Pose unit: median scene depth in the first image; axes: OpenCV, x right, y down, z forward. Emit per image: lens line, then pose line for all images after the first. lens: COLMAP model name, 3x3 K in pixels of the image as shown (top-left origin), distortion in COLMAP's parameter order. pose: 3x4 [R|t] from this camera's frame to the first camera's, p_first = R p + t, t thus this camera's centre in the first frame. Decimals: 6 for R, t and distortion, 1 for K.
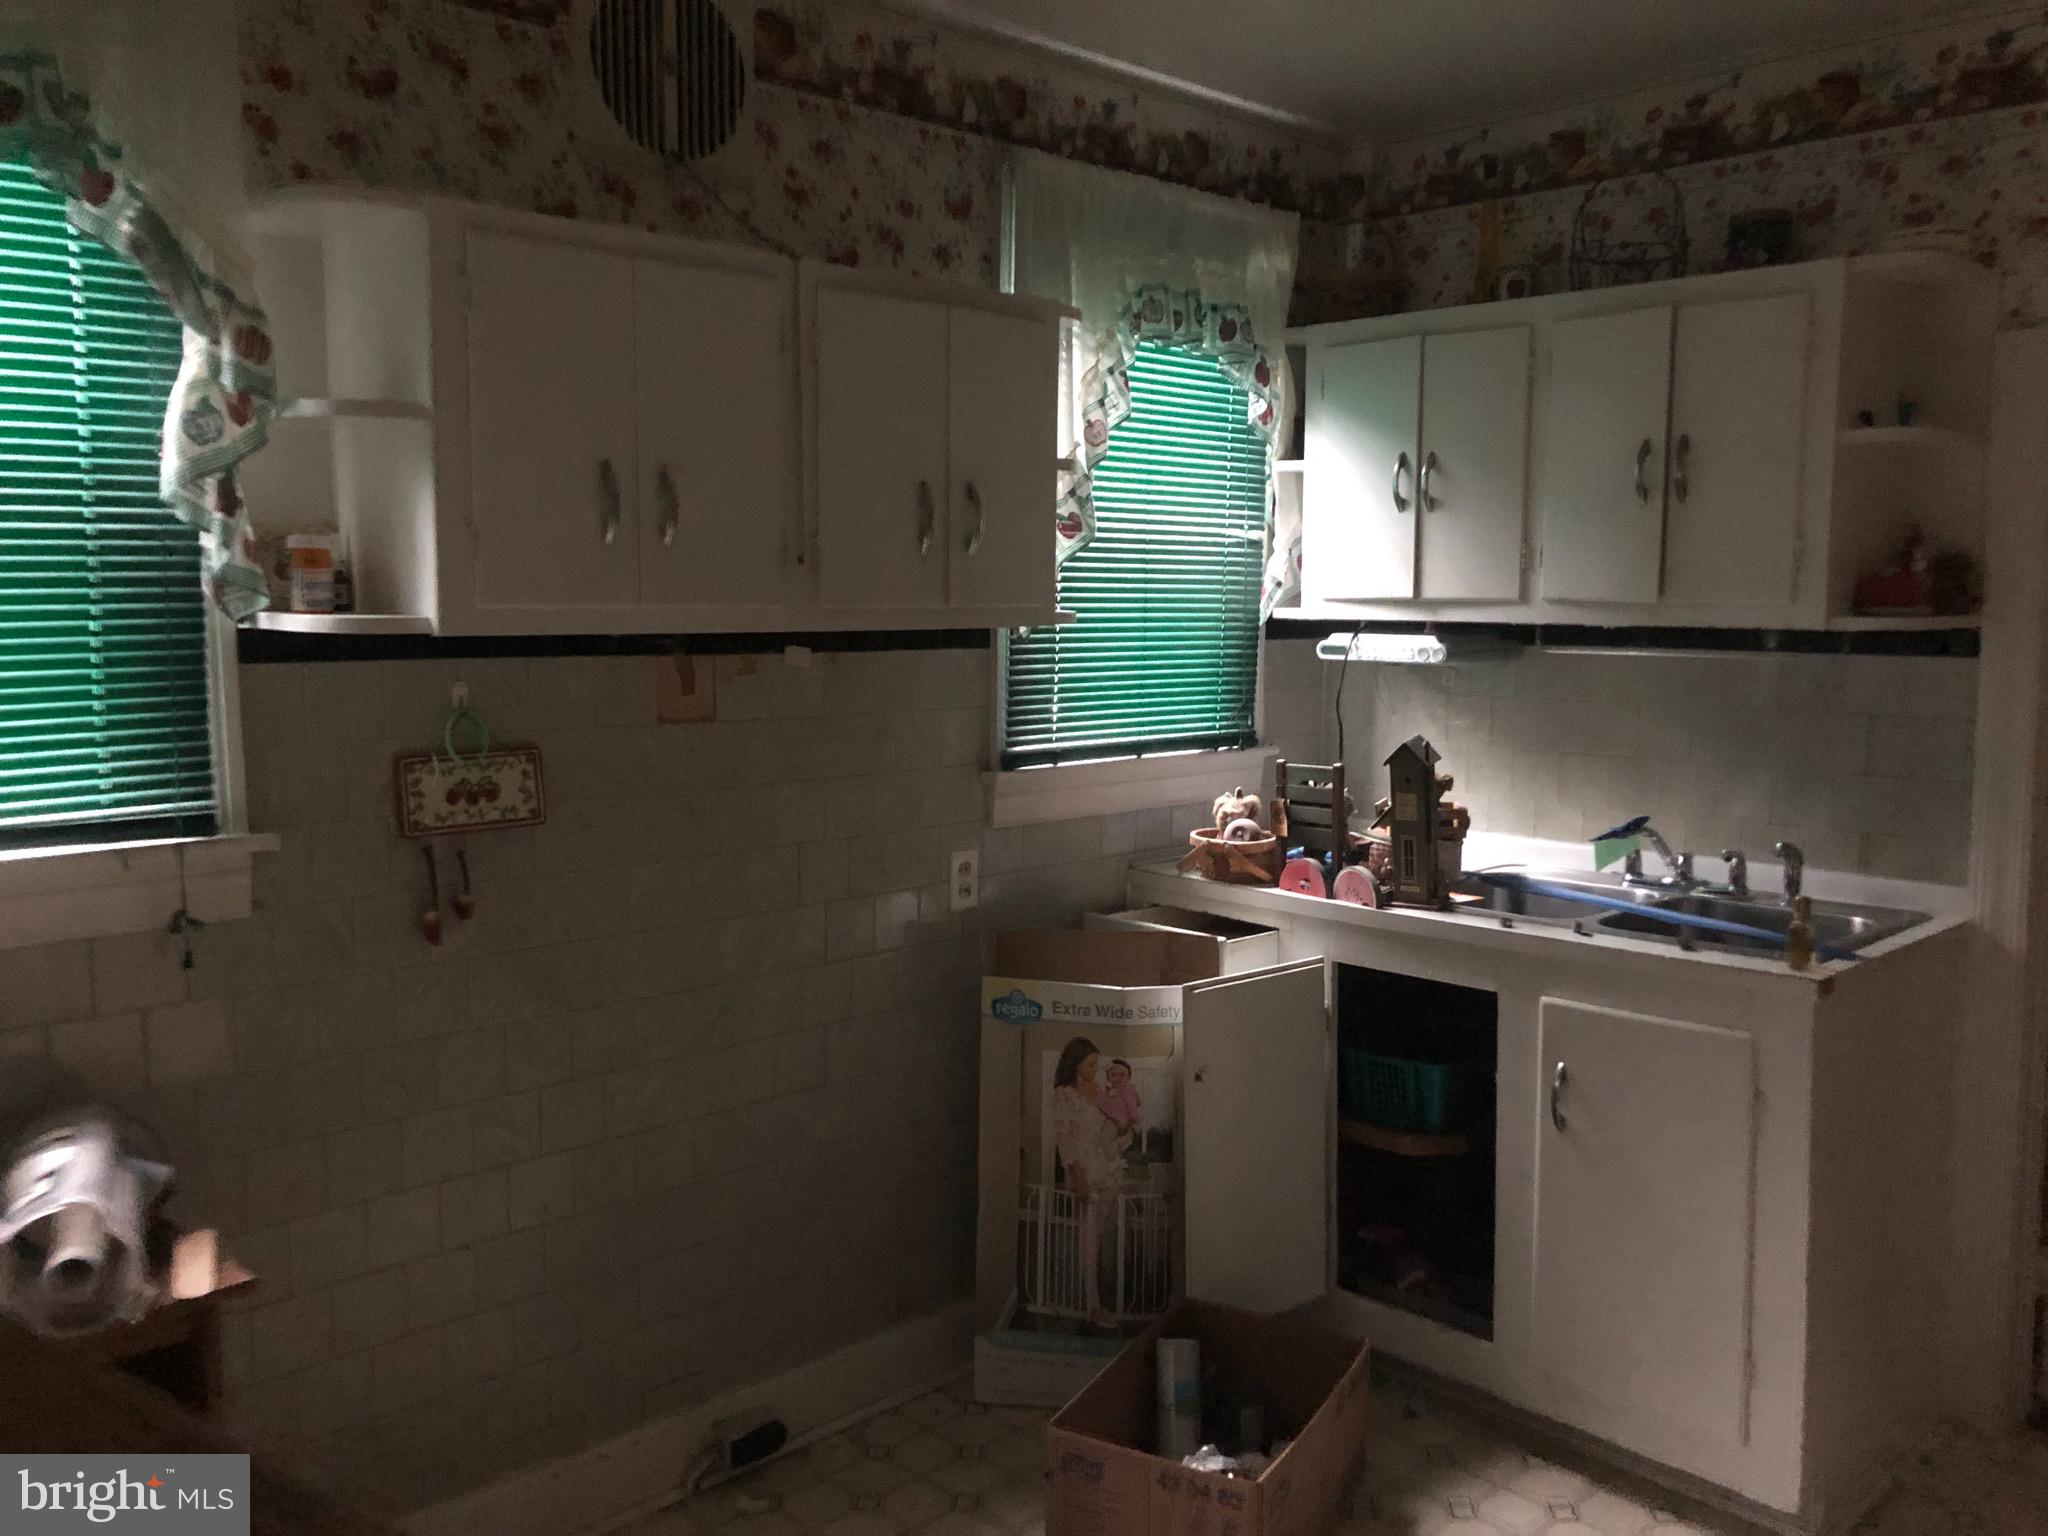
lens RADIAL K [[1667.2, 0, 1024.0], [0, 1667.2, 768.0], [0, 0, 1]] dist [0.030858, -0.088862]
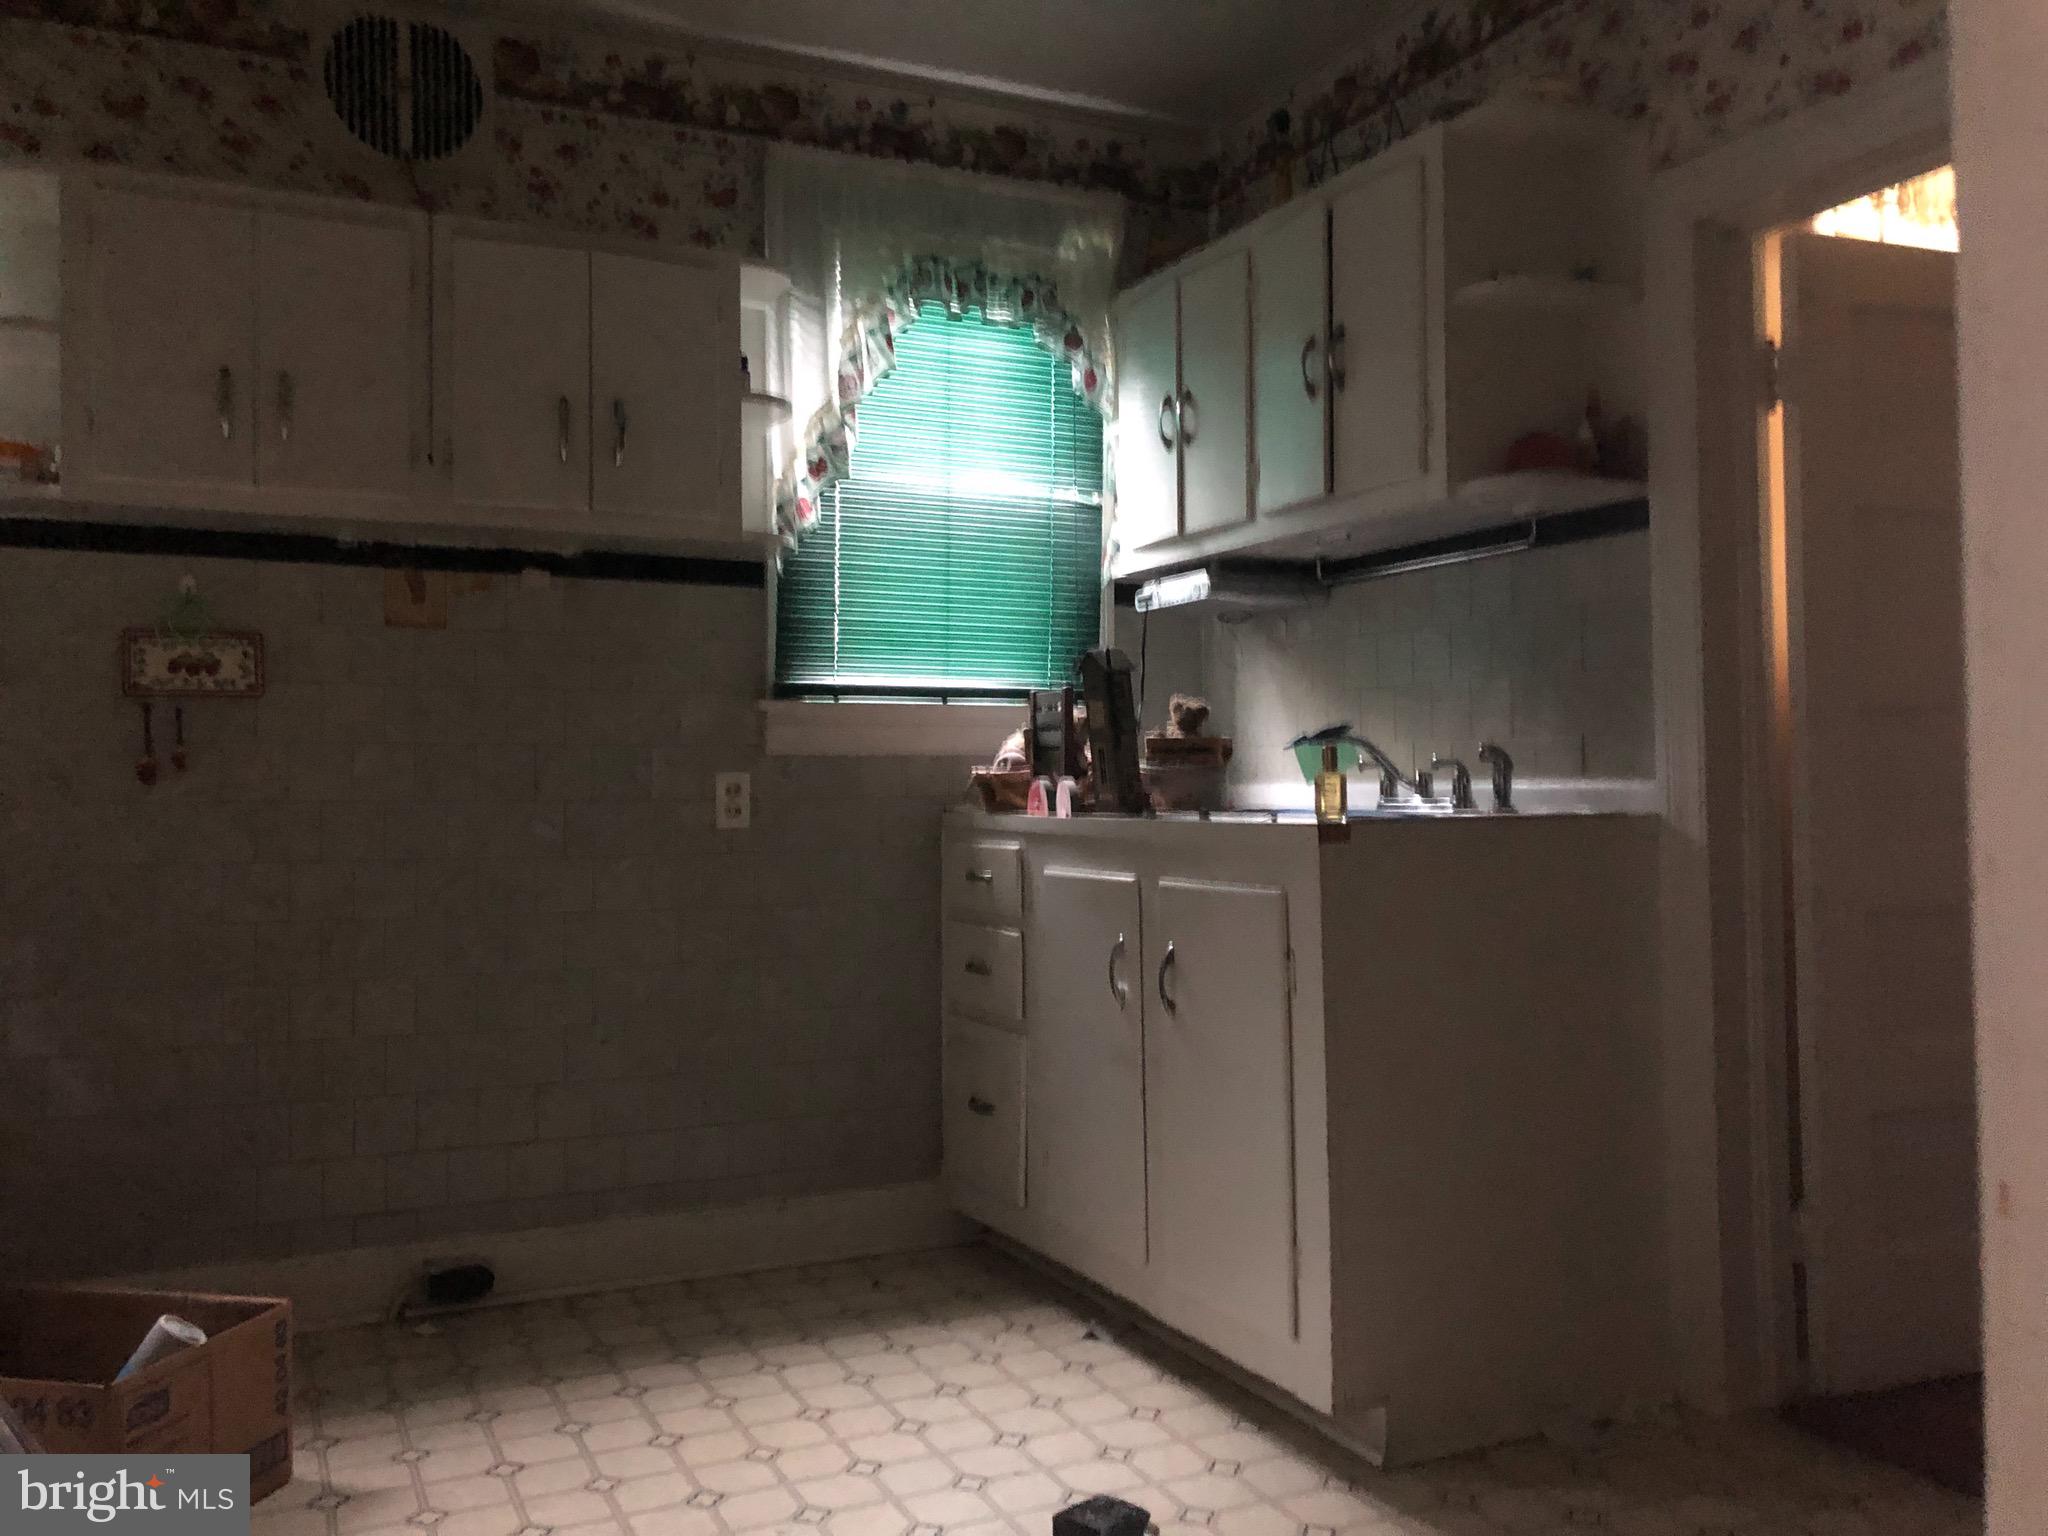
lens RADIAL K [[1687.6, 0, 1015.9], [0, 1687.6, 760.7], [0, 0, 1]] dist [0.010041, 0.004798]
pose [[0.952133, -0.010899, -0.305491, 0.503538], [-0.023982, 0.993621, -0.110195, 0.167750], [0.304743, 0.112247, 0.945797, 0.019388]]
